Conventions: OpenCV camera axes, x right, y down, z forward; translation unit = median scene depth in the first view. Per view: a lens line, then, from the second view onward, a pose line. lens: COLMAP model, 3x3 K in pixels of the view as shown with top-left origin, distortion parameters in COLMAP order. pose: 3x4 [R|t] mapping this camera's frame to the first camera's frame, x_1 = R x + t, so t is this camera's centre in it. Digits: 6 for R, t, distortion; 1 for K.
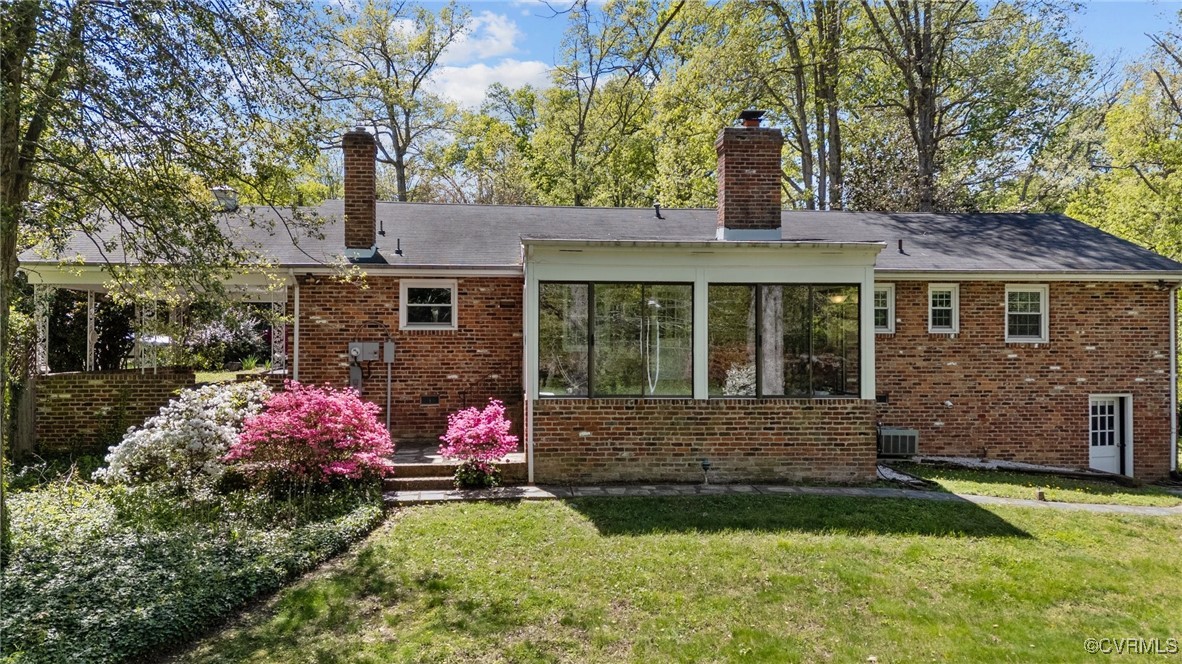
lens RADIAL K [[845.4, 0, 589.7], [0, 845.4, 328.7], [0, 0, 1]] dist [0.007164, 0.000078]
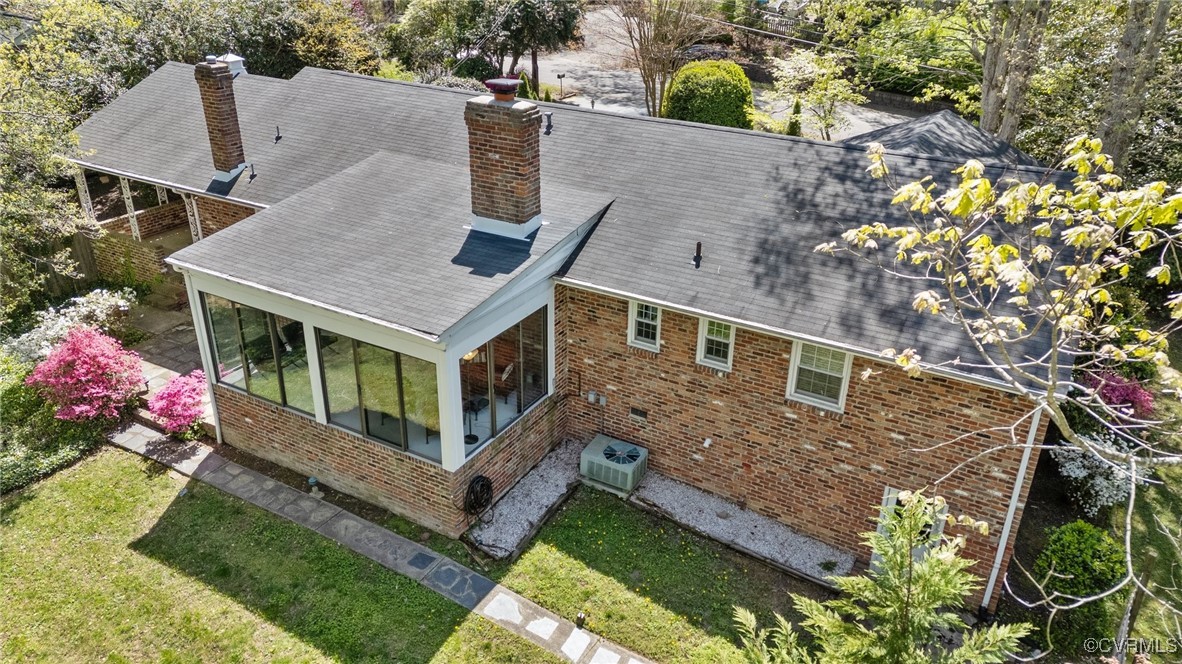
lens RADIAL K [[845.4, 0, 592.1], [0, 845.4, 333.8], [0, 0, 1]] dist [0.007164, 0.000078]
pose [[0.822629, 0.259252, -0.506034, 0.729398], [-0.010669, 0.896879, 0.442147, -0.389932], [0.568479, -0.358324, 0.740565, 0.326566]]
